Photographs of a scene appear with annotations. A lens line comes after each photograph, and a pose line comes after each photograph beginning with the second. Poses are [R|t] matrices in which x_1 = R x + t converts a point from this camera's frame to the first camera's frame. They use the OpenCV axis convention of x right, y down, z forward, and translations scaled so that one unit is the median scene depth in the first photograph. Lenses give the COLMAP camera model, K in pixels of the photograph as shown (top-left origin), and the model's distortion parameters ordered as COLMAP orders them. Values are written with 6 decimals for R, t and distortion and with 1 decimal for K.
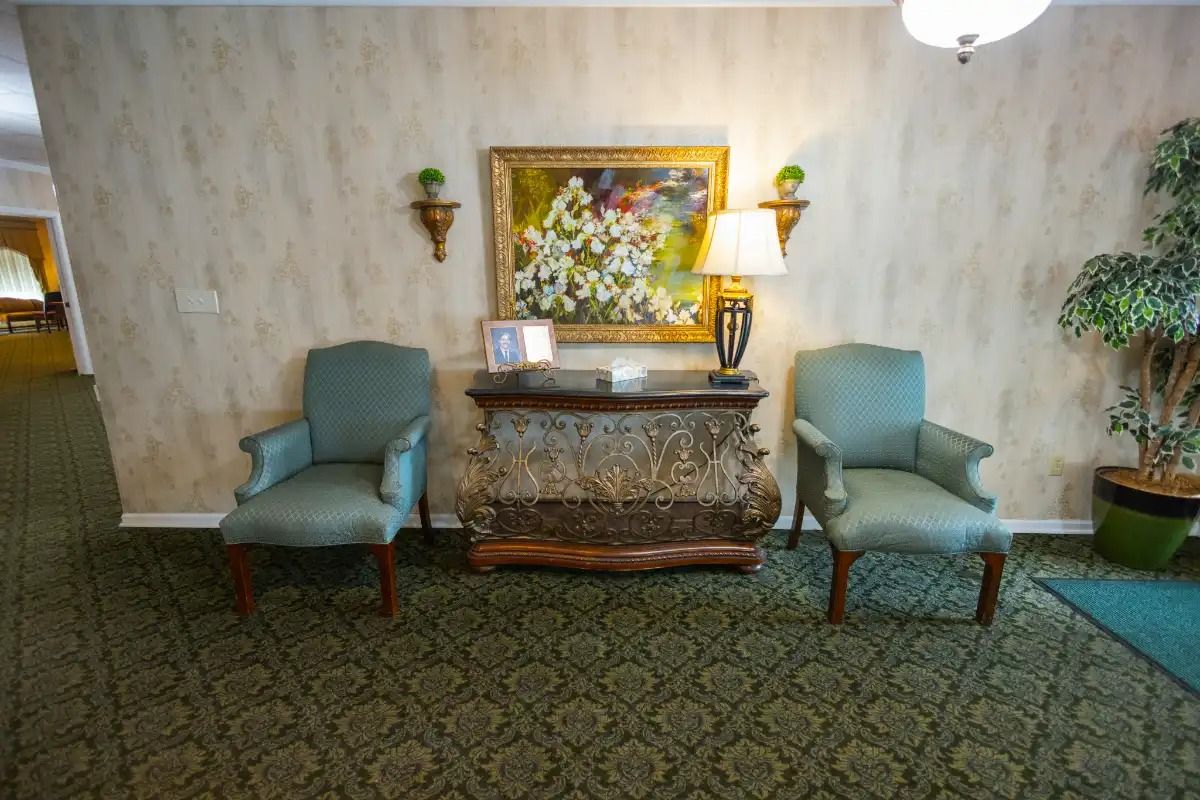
lens RADIAL K [[540.7, 0, 607.0], [0, 540.7, 396.5], [0, 0, 1]] dist [0.014407, -0.000215]
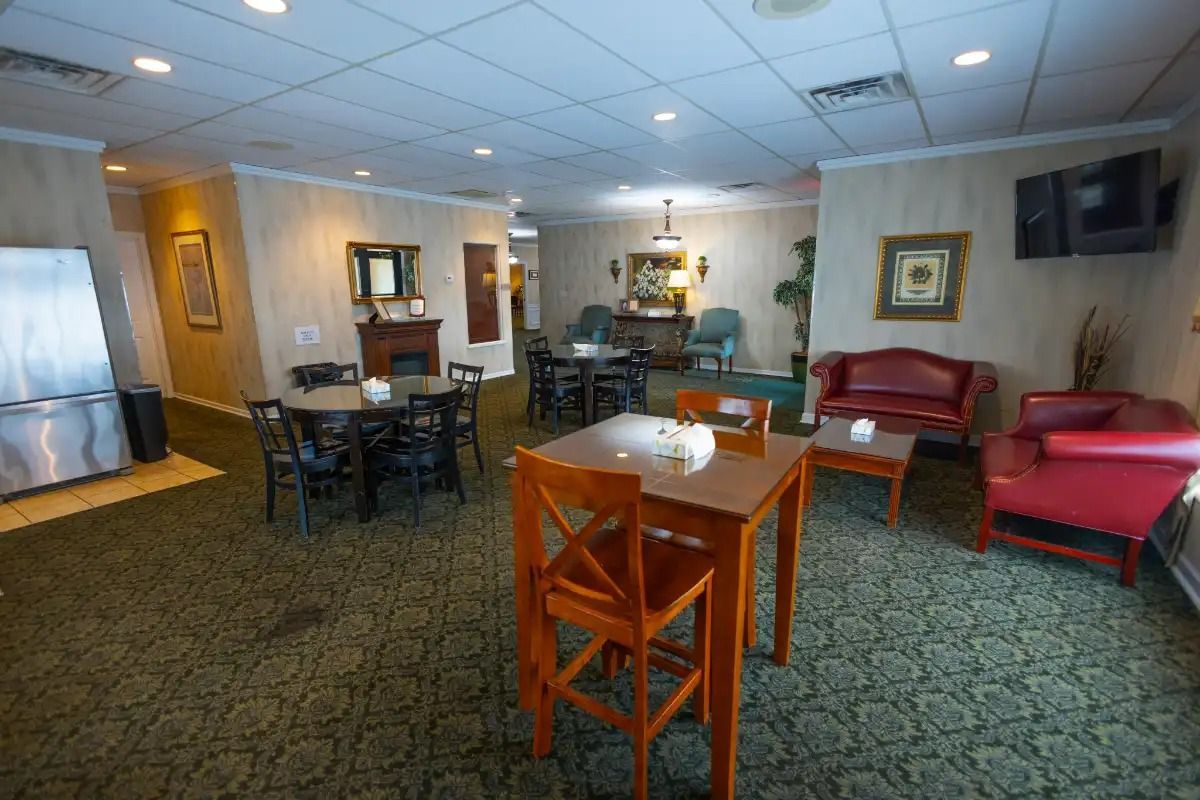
lens RADIAL K [[540.7, 0, 607.0], [0, 540.7, 396.5], [0, 0, 1]] dist [0.014407, -0.000215]
pose [[0.842594, 0.109544, -0.527291, 1.687918], [-0.124538, 0.992189, 0.007118, 0.502653], [0.523952, 0.059670, 0.849655, -2.142451]]
